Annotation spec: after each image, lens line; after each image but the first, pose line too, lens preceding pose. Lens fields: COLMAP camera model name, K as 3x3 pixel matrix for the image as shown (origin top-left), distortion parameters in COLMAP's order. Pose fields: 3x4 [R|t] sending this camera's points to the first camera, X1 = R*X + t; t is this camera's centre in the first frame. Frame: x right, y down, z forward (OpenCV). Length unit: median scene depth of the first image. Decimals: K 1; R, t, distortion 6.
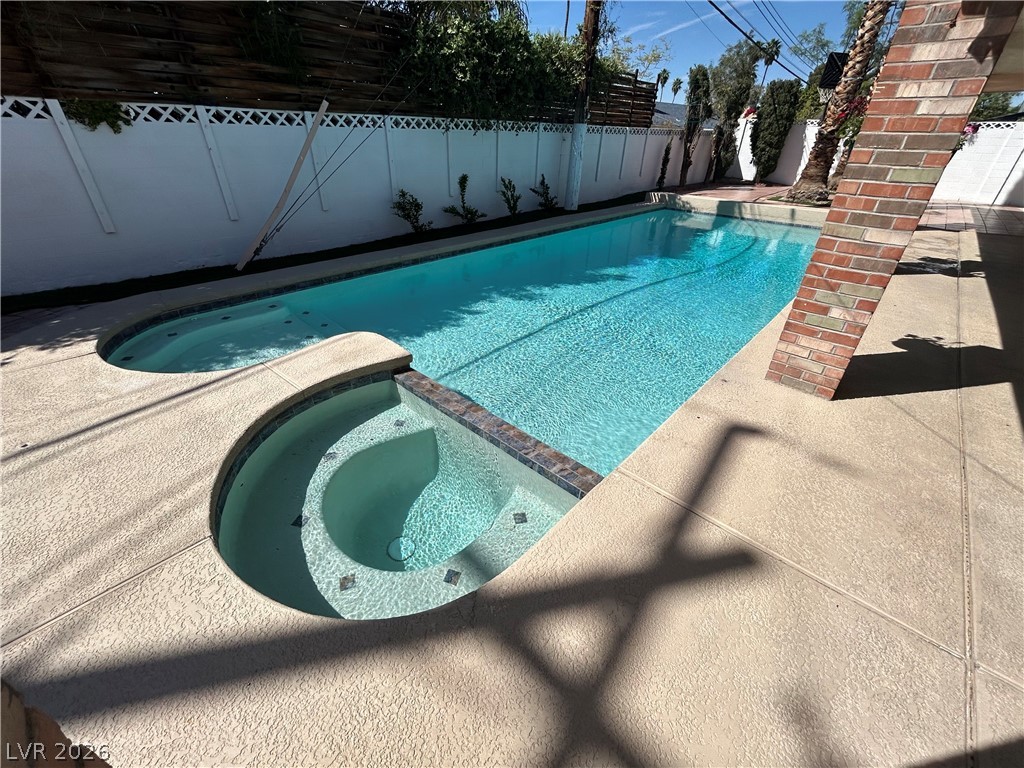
lens RADIAL K [[415.4, 0, 510.8], [0, 415.4, 376.5], [0, 0, 1]] dist [0.004183, -0.000301]
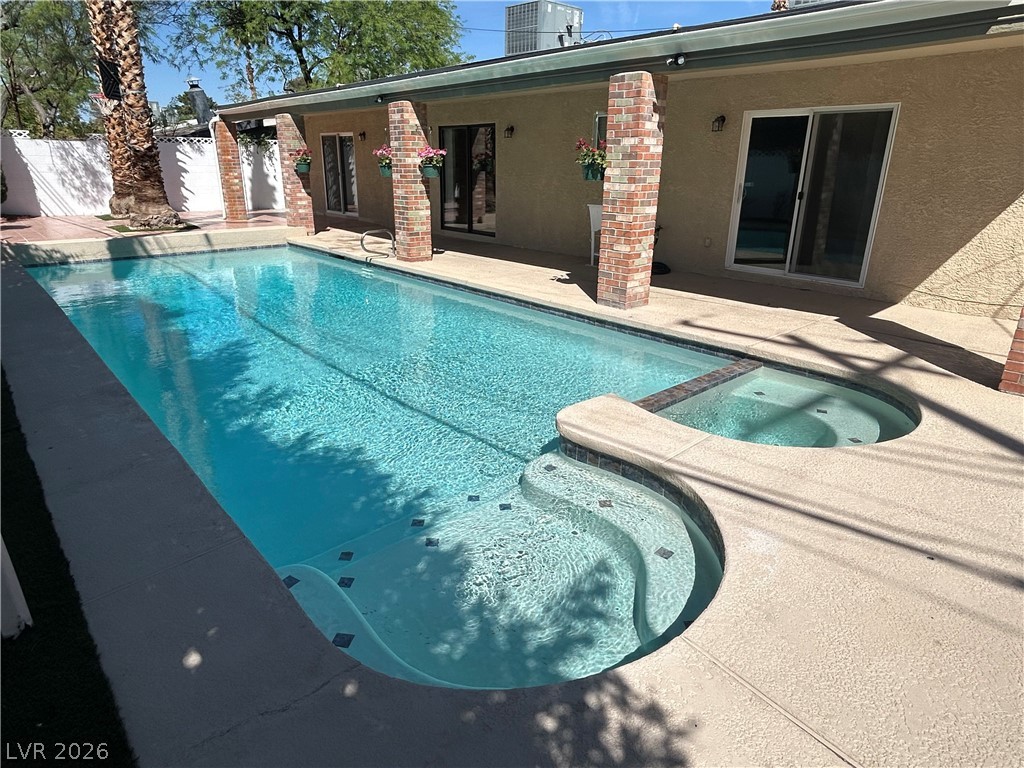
lens RADIAL K [[611.0, 0, 512.0], [0, 611.0, 385.3], [0, 0, 1]] dist [-0.022811, 0.001026]
pose [[0.087474, -0.365490, 0.926696, -0.766005], [0.493255, 0.824108, 0.278470, -0.286409], [-0.865476, 0.432738, 0.252368, 0.447000]]
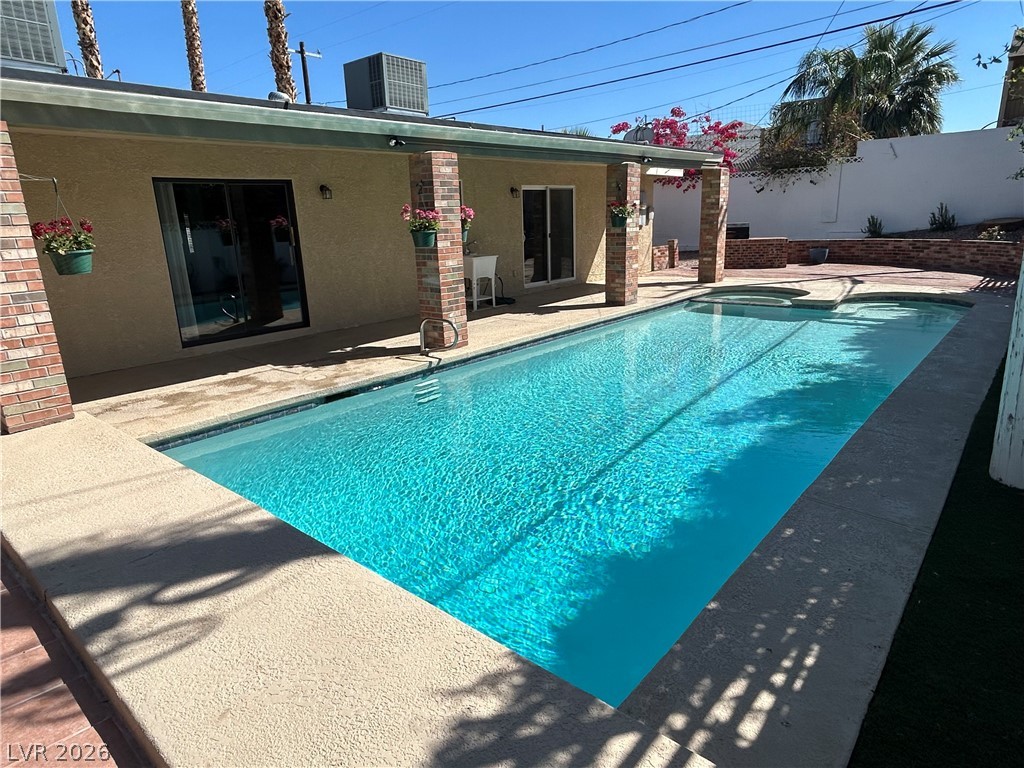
lens RADIAL K [[611.0, 0, 510.1], [0, 611.0, 383.9], [0, 0, 1]] dist [-0.022811, 0.001026]
pose [[-0.999462, 0.026919, -0.018733, 0.691031], [0.005644, 0.703877, 0.710299, -1.074319], [0.032307, 0.709811, -0.703651, 1.864707]]
